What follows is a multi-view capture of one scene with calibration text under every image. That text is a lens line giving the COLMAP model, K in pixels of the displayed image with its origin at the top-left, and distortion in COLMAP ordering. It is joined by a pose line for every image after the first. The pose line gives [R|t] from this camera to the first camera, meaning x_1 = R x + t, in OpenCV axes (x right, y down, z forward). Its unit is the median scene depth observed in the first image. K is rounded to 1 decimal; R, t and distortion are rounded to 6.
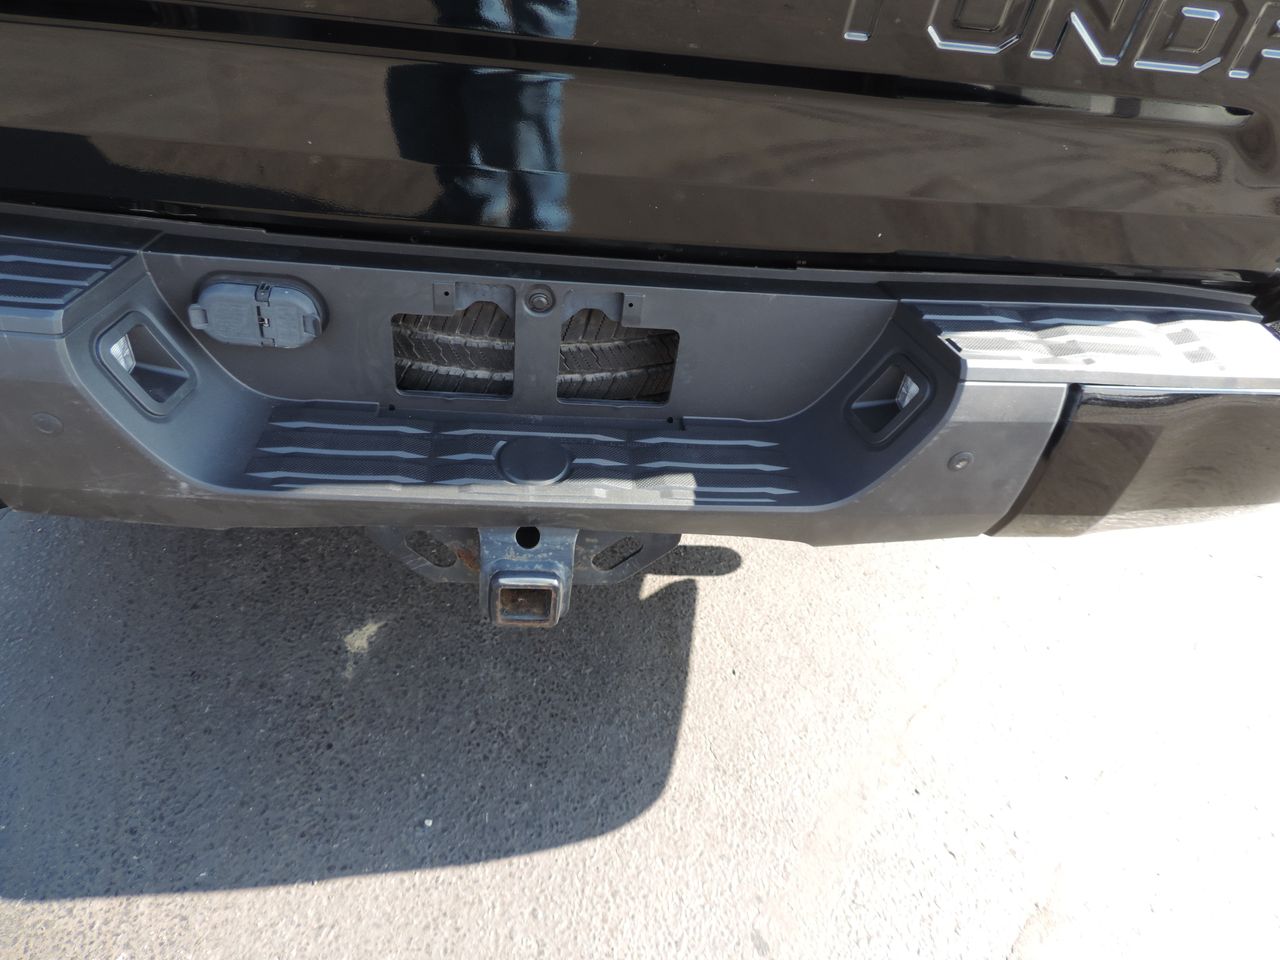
lens RADIAL K [[922.6, 0, 635.6], [0, 922.6, 468.5], [0, 0, 1]] dist [0.007845, -0.006741]
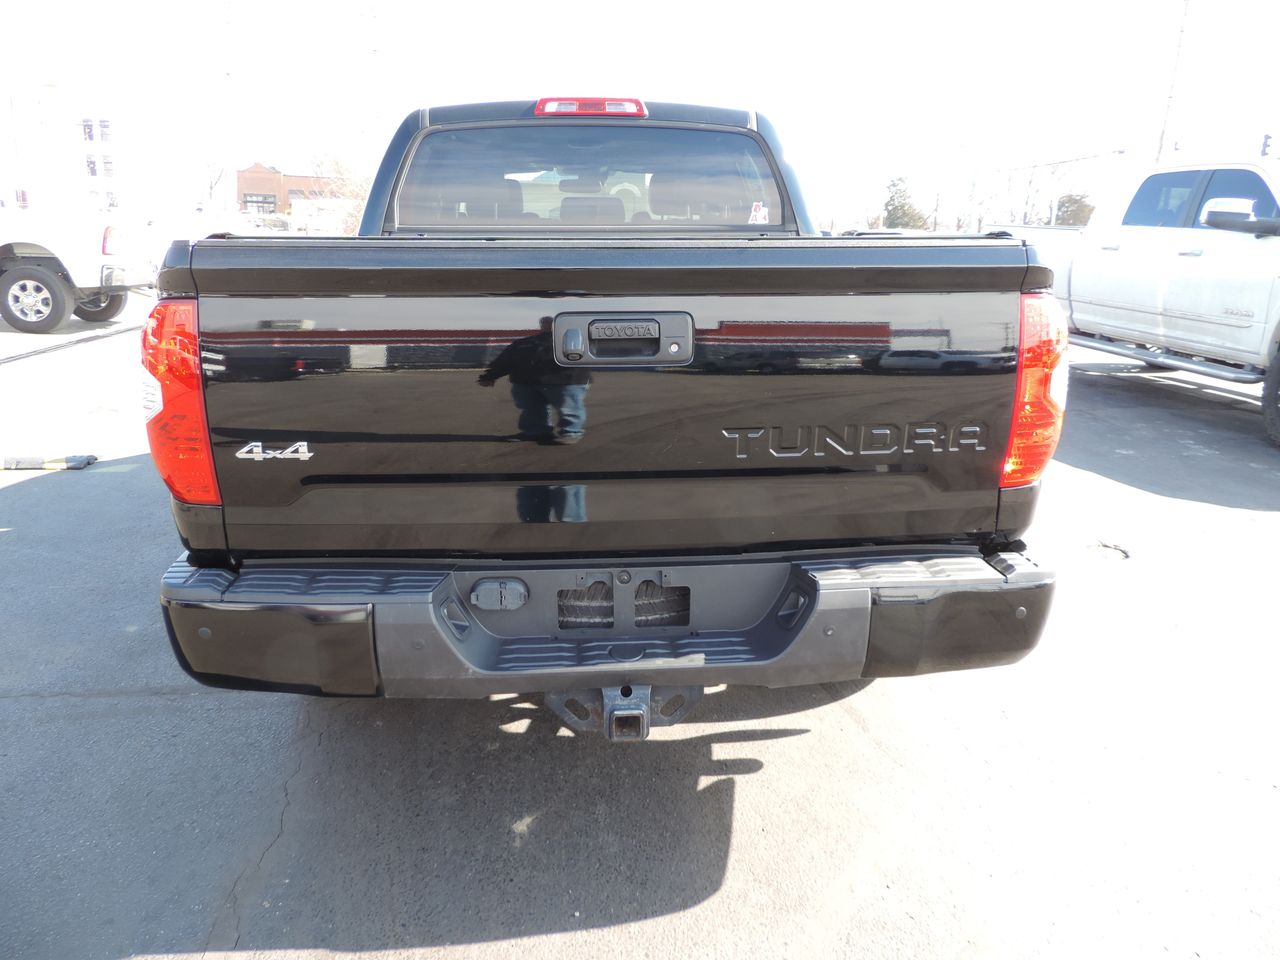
lens RADIAL K [[888.3, 0, 641.4], [0, 888.3, 481.4], [0, 0, 1]] dist [-0.005205, -0.000284]
pose [[0.993380, -0.108534, -0.037638, 0.038022], [0.085248, 0.916110, -0.391759, 0.397293], [0.077000, 0.385957, 0.919298, -0.927984]]
